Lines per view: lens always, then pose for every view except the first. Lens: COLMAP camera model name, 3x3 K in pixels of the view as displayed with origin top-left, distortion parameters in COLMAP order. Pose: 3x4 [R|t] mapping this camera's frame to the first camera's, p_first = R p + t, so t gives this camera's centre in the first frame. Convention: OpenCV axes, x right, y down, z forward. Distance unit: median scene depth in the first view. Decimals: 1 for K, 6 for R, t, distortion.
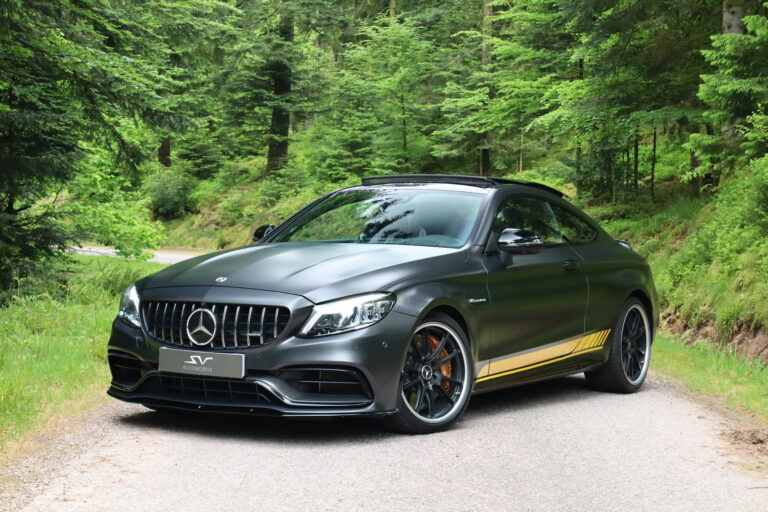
lens RADIAL K [[1531.3, 0, 380.8], [0, 1531.3, 257.5], [0, 0, 1]] dist [-0.017850, 0.000000]
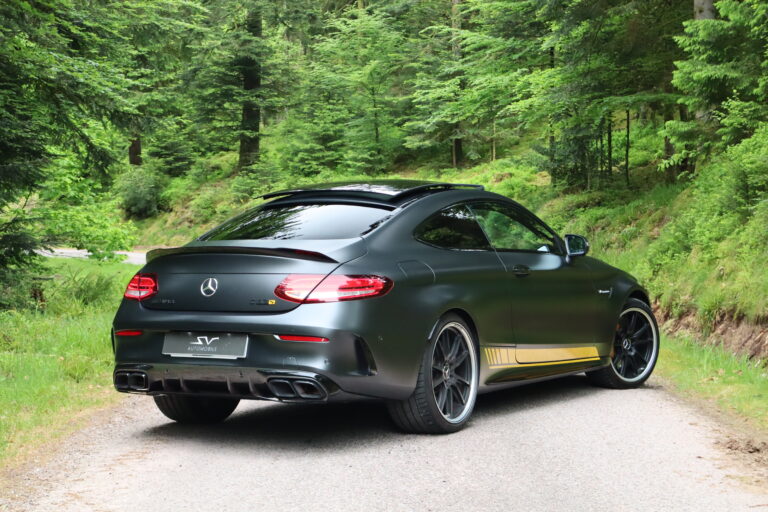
lens RADIAL K [[1531.3, 0, 383.7], [0, 1531.3, 255.8], [0, 0, 1]] dist [-0.017850, 0.000000]
pose [[0.999377, -0.030388, 0.017942, -0.000388], [0.030284, 0.999523, 0.006012, -0.005065], [-0.018116, -0.005465, 0.999821, 0.012355]]
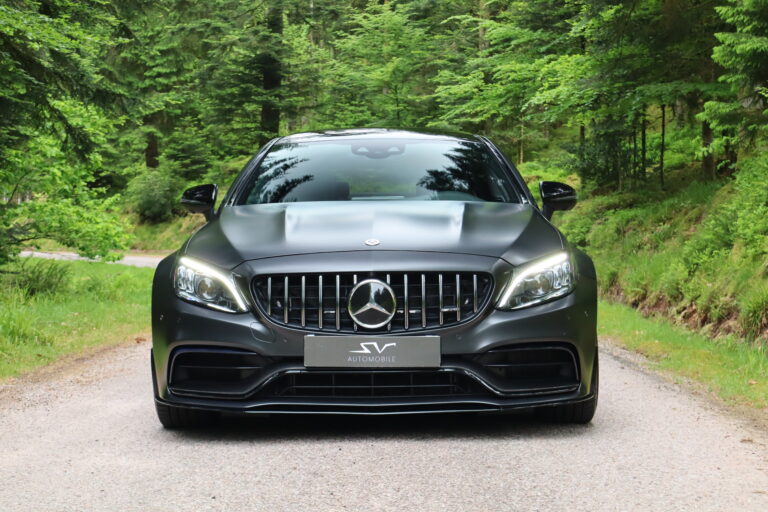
lens RADIAL K [[1531.3, 0, 387.1], [0, 1531.3, 251.2], [0, 0, 1]] dist [-0.017850, 0.000000]
pose [[0.999849, -0.017235, -0.002057, 0.019784], [0.017218, 0.999817, -0.008306, 0.008633], [0.002199, 0.008269, 0.999963, 0.118296]]
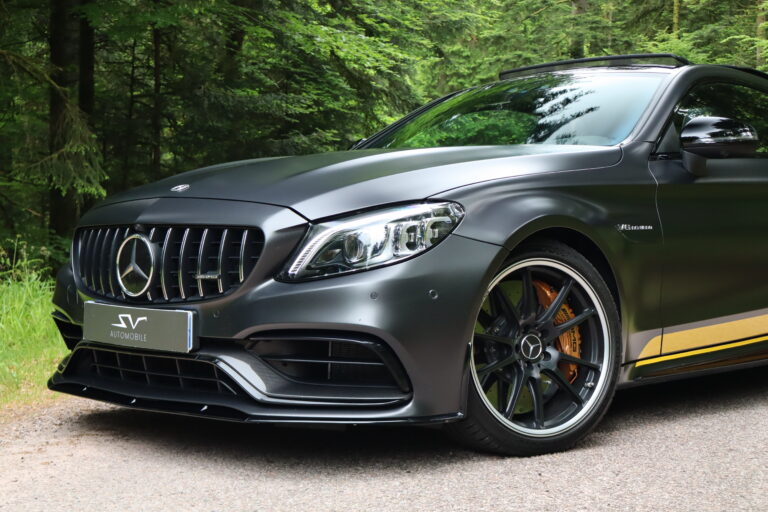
lens RADIAL K [[1254.6, 0, 380.6], [0, 1254.6, 257.3], [0, 0, 1]] dist [0.003971, 0.000000]
pose [[0.972822, -0.006856, -0.231453, 0.026920], [0.005984, 0.999972, -0.004467, 0.014000], [0.231477, 0.002961, 0.972836, 0.171890]]
